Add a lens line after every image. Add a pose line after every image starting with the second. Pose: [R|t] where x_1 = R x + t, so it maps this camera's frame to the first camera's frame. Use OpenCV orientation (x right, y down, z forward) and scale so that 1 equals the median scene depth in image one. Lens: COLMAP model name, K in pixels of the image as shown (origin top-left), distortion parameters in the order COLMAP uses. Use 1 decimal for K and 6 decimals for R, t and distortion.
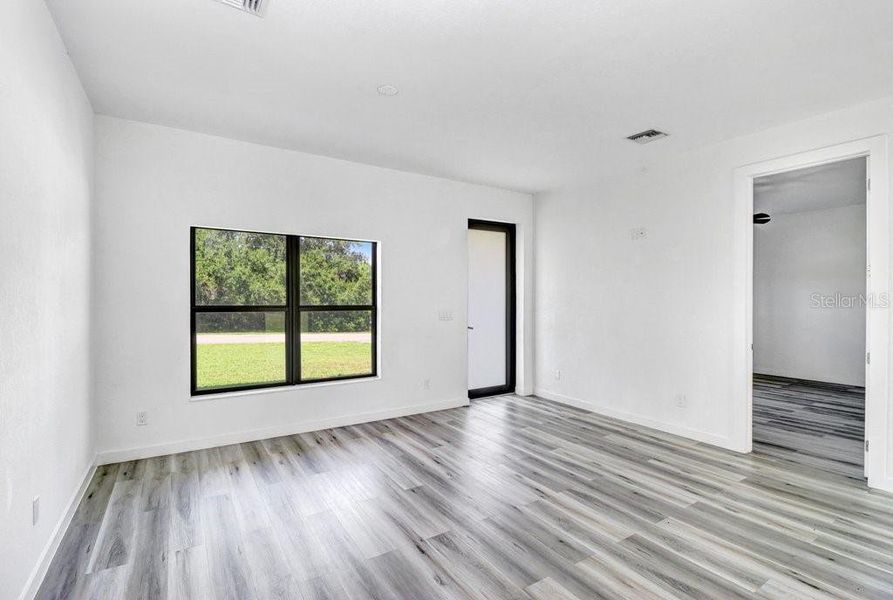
lens RADIAL K [[409.0, 0, 446.5], [0, 409.0, 300.0], [0, 0, 1]] dist [-0.023651, -0.000272]
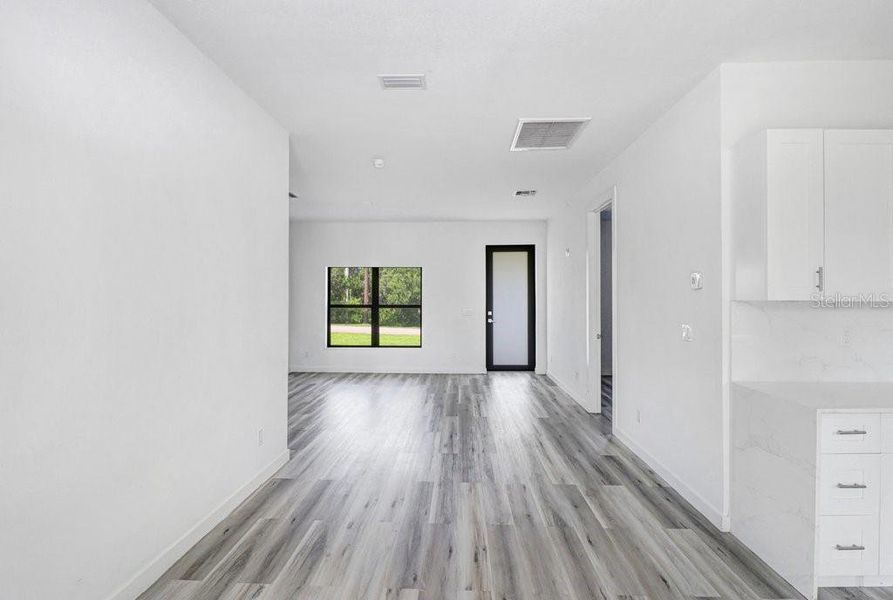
lens RADIAL K [[409.0, 0, 446.5], [0, 409.0, 300.0], [0, 0, 1]] dist [-0.023651, -0.000272]
pose [[0.820852, -0.003152, -0.571132, 1.065257], [-0.001254, 0.999972, -0.007322, 0.005712], [0.571139, 0.006726, 0.820826, -0.385554]]
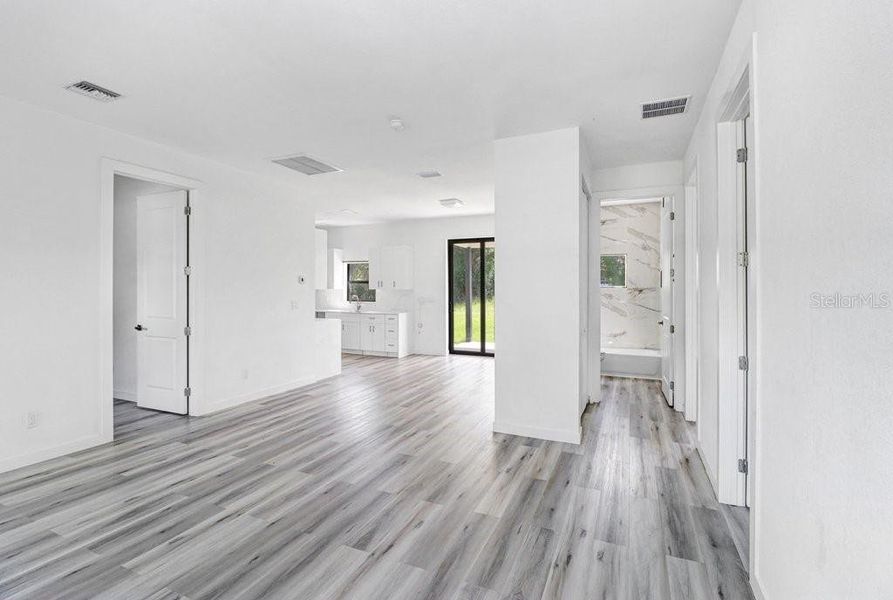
lens RADIAL K [[409.0, 0, 446.5], [0, 409.0, 300.0], [0, 0, 1]] dist [-0.023651, -0.000272]
pose [[-0.549857, -0.022196, 0.834964, -0.544573], [0.001158, 0.999626, 0.027336, -0.002497], [-0.835258, 0.015997, -0.549626, 0.819223]]
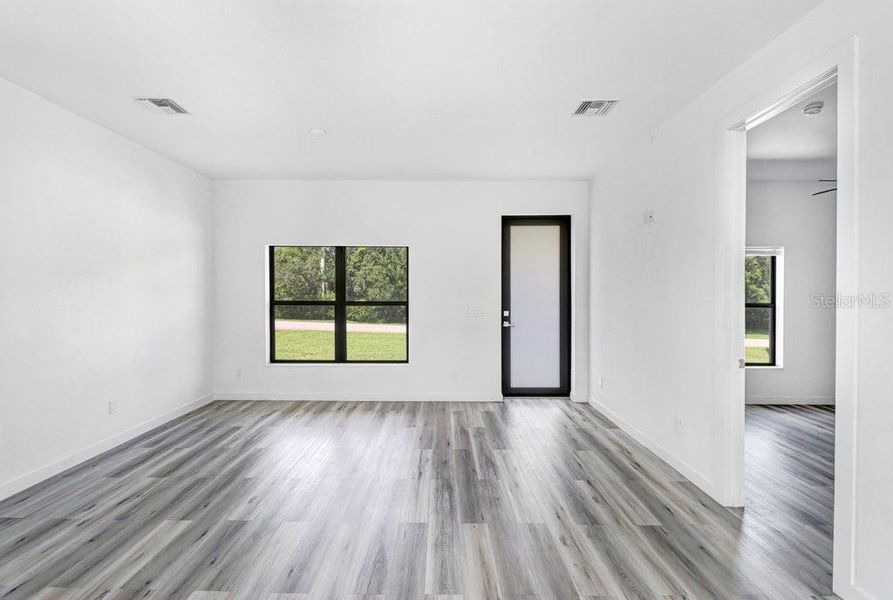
lens RADIAL K [[418.0, 0, 446.5], [0, 418.0, 300.0], [0, 0, 1]] dist [-0.000266, -0.000305]
pose [[0.843627, 0.005824, -0.536898, 0.678797], [-0.002620, 0.999974, 0.006730, 0.000135], [0.536923, -0.004271, 0.843620, 0.077882]]
